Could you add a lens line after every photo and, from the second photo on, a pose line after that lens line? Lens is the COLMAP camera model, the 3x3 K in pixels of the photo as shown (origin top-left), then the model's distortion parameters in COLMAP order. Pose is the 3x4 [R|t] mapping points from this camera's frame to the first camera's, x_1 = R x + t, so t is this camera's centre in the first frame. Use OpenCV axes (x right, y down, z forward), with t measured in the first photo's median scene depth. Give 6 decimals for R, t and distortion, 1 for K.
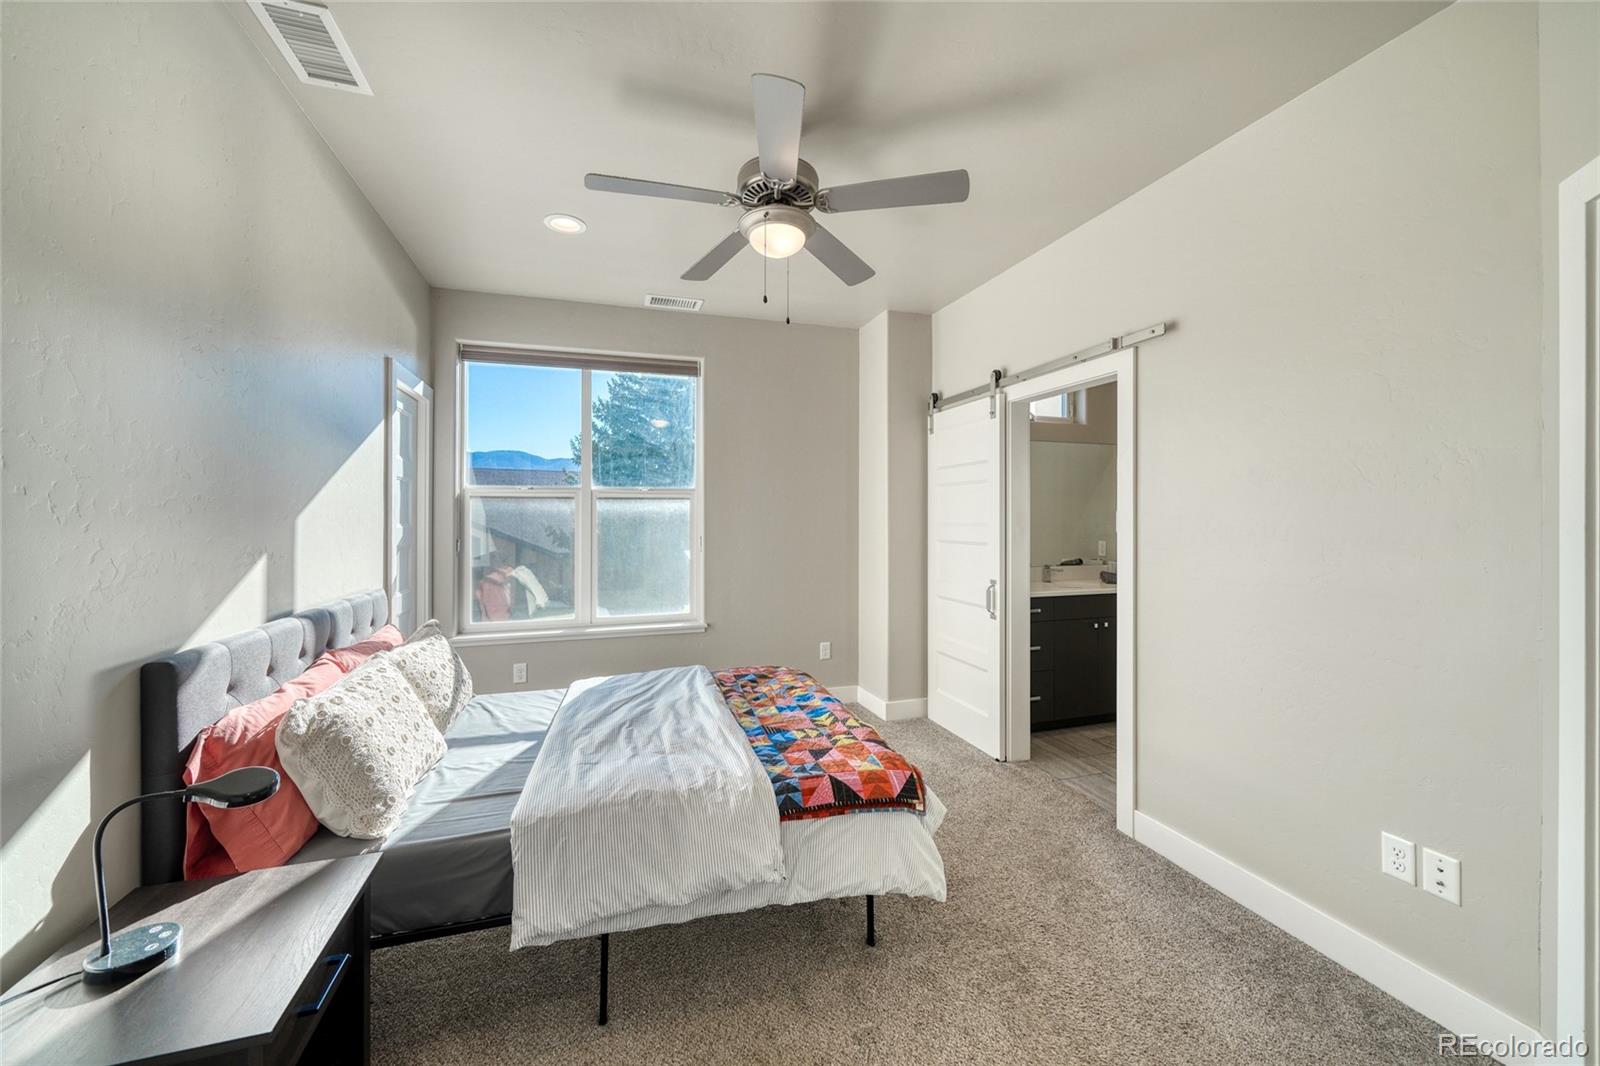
lens RADIAL K [[594.4, 0, 774.0], [0, 594.4, 509.0], [0, 0, 1]] dist [-0.007050, 0.001521]
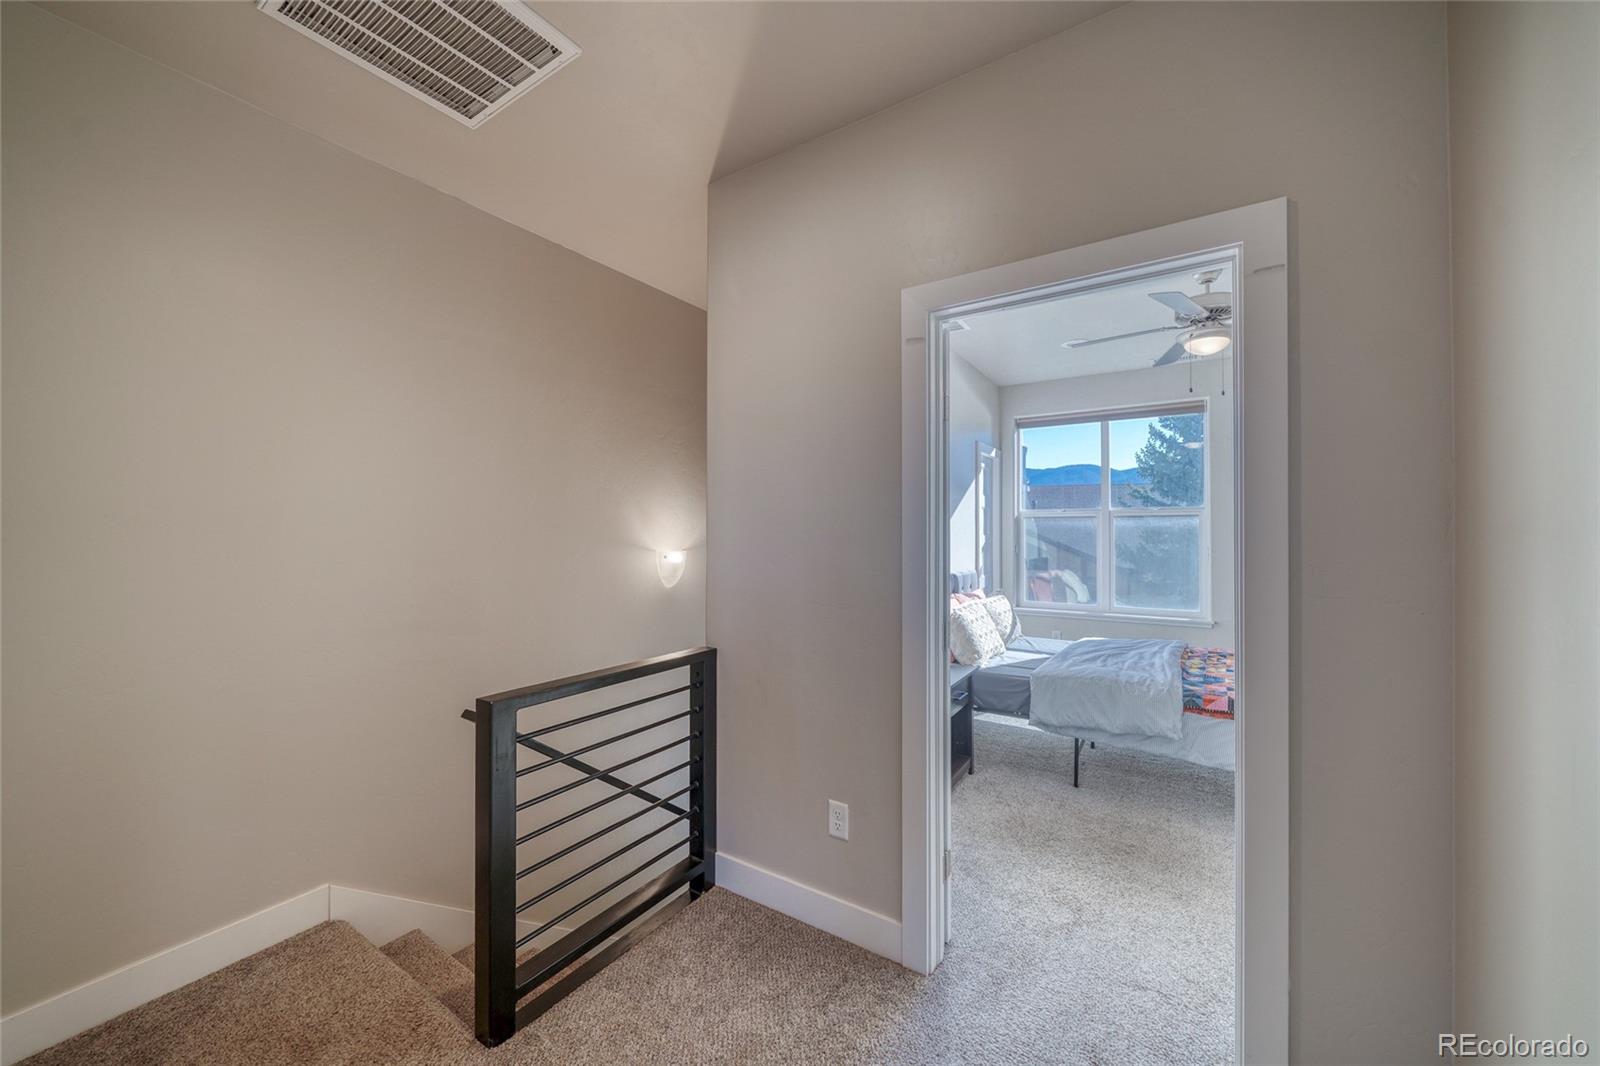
lens RADIAL K [[594.4, 0, 803.3], [0, 594.4, 526.1], [0, 0, 1]] dist [-0.007050, 0.001521]
pose [[0.655639, -0.004672, -0.755060, 0.407339], [0.008606, 0.999962, 0.001286, -0.007952], [0.755025, -0.007342, 0.655655, -0.651329]]
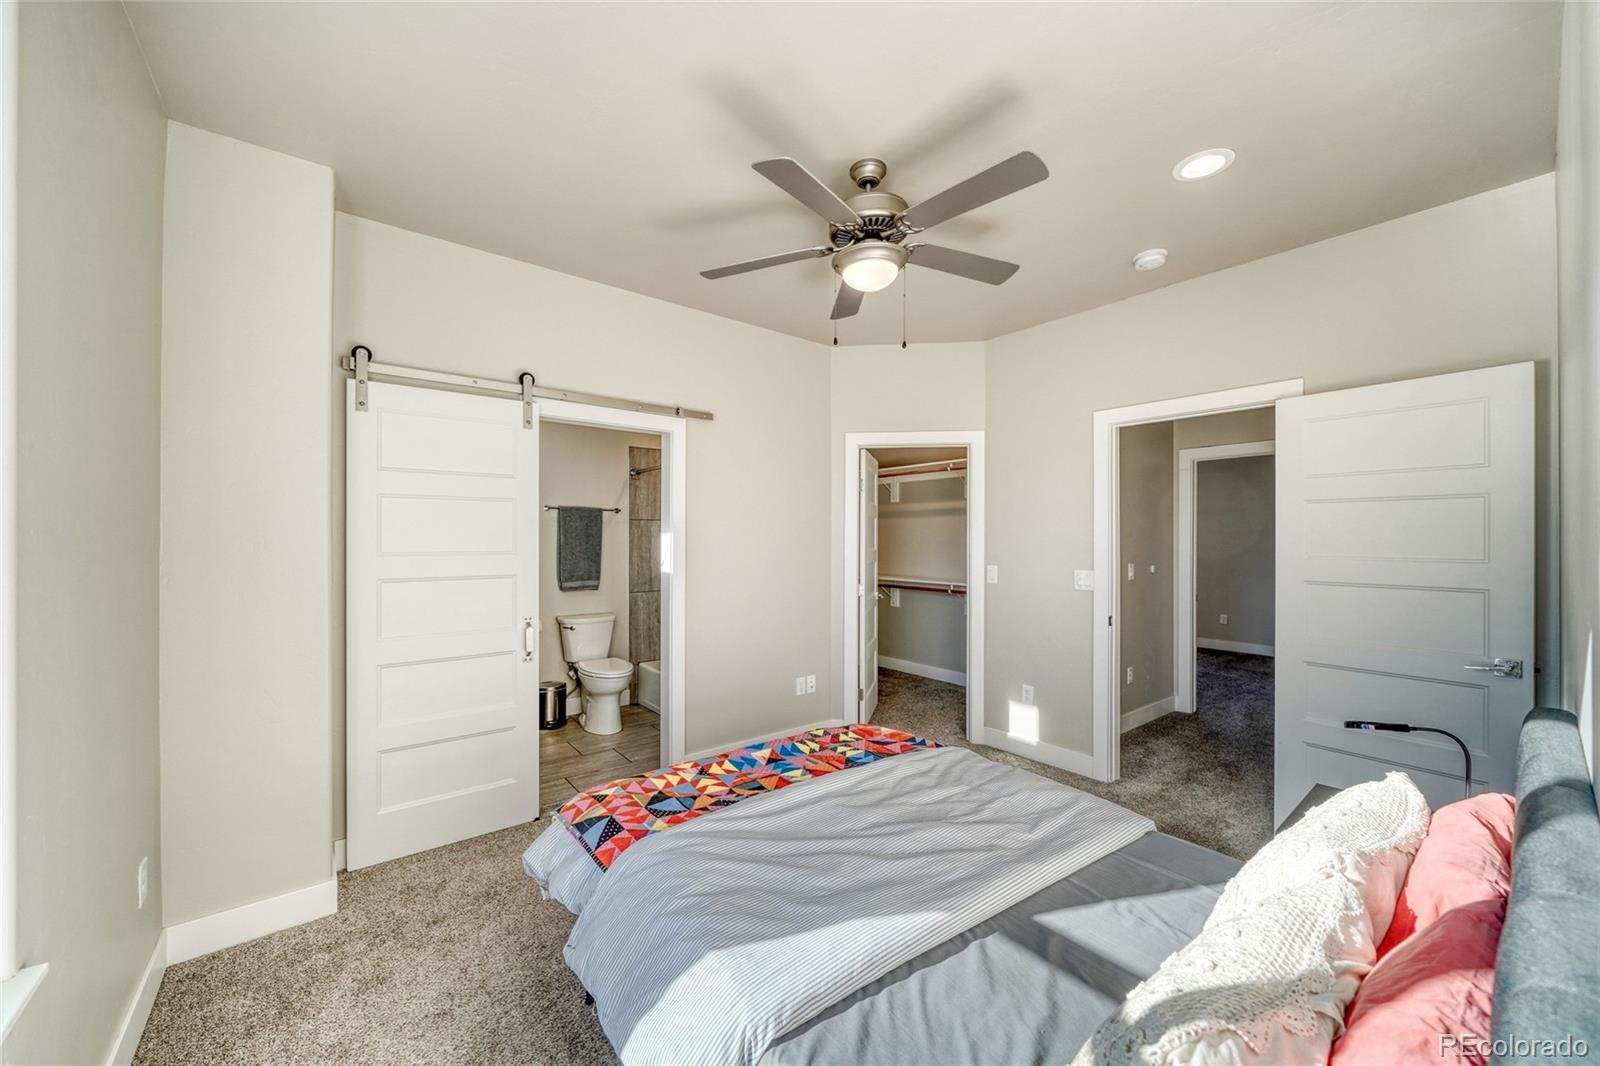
lens RADIAL K [[594.4, 0, 786.6], [0, 594.4, 542.0], [0, 0, 1]] dist [-0.007050, 0.001521]
pose [[-0.364827, -0.000821, 0.931075, -0.761662], [-0.013635, 0.999897, -0.004461, 0.014893], [-0.930975, -0.014323, -0.364801, 1.285602]]
